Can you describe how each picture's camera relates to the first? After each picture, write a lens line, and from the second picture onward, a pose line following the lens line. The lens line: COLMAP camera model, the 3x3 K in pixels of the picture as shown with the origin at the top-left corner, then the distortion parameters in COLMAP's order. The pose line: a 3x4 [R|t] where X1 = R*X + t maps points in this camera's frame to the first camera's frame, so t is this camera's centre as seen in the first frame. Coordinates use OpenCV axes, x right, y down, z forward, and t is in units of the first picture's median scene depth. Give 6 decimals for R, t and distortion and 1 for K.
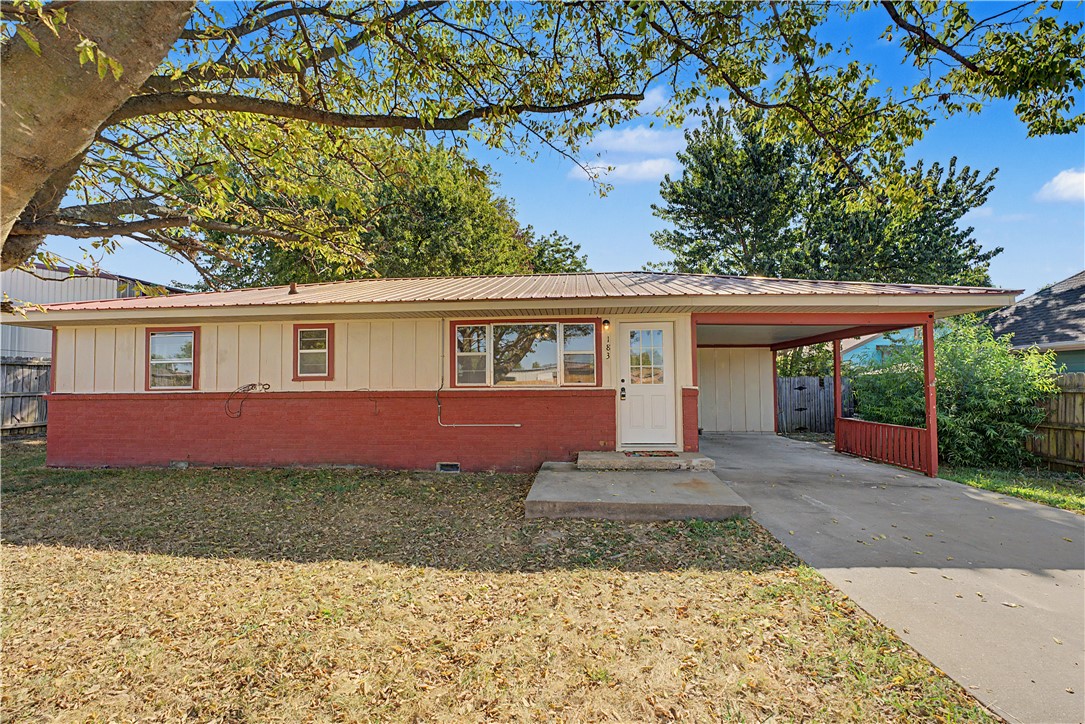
lens RADIAL K [[558.7, 0, 542.5], [0, 558.7, 365.0], [0, 0, 1]] dist [-0.006960, -0.000240]
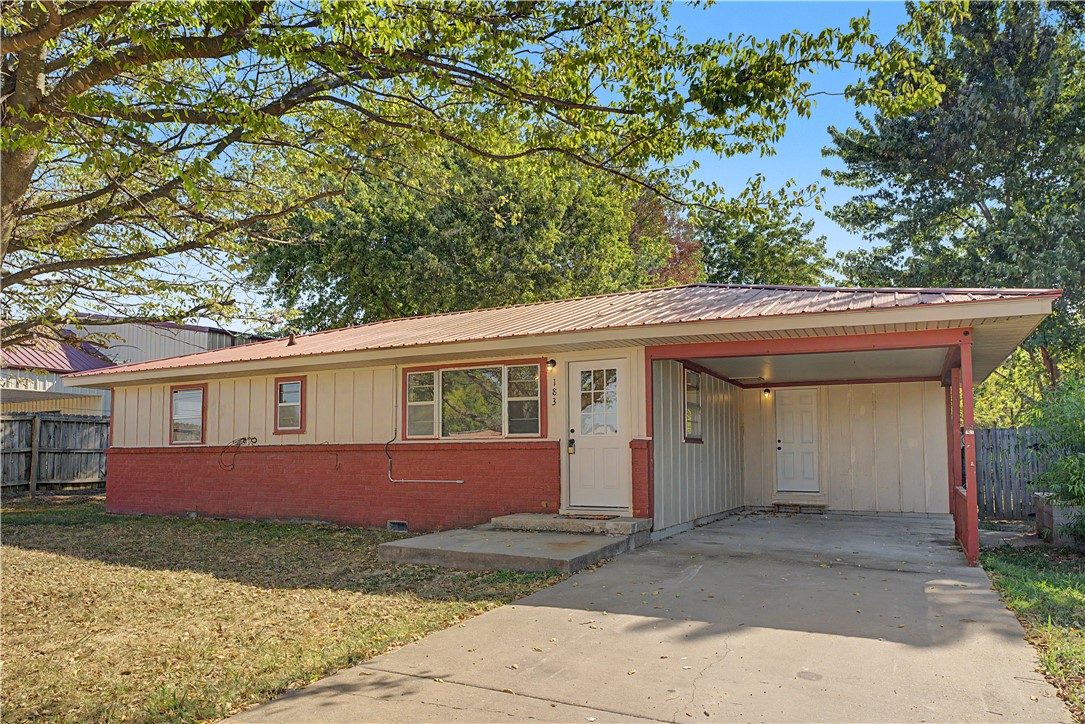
lens RADIAL K [[1109.7, 0, 542.6], [0, 1109.7, 361.6], [0, 0, 1]] dist [-0.020578, 0.000000]
pose [[0.867038, -0.041948, -0.496473, 0.962733], [0.013802, 0.998089, -0.060227, 0.024599], [0.498050, 0.045367, 0.865960, -0.486922]]
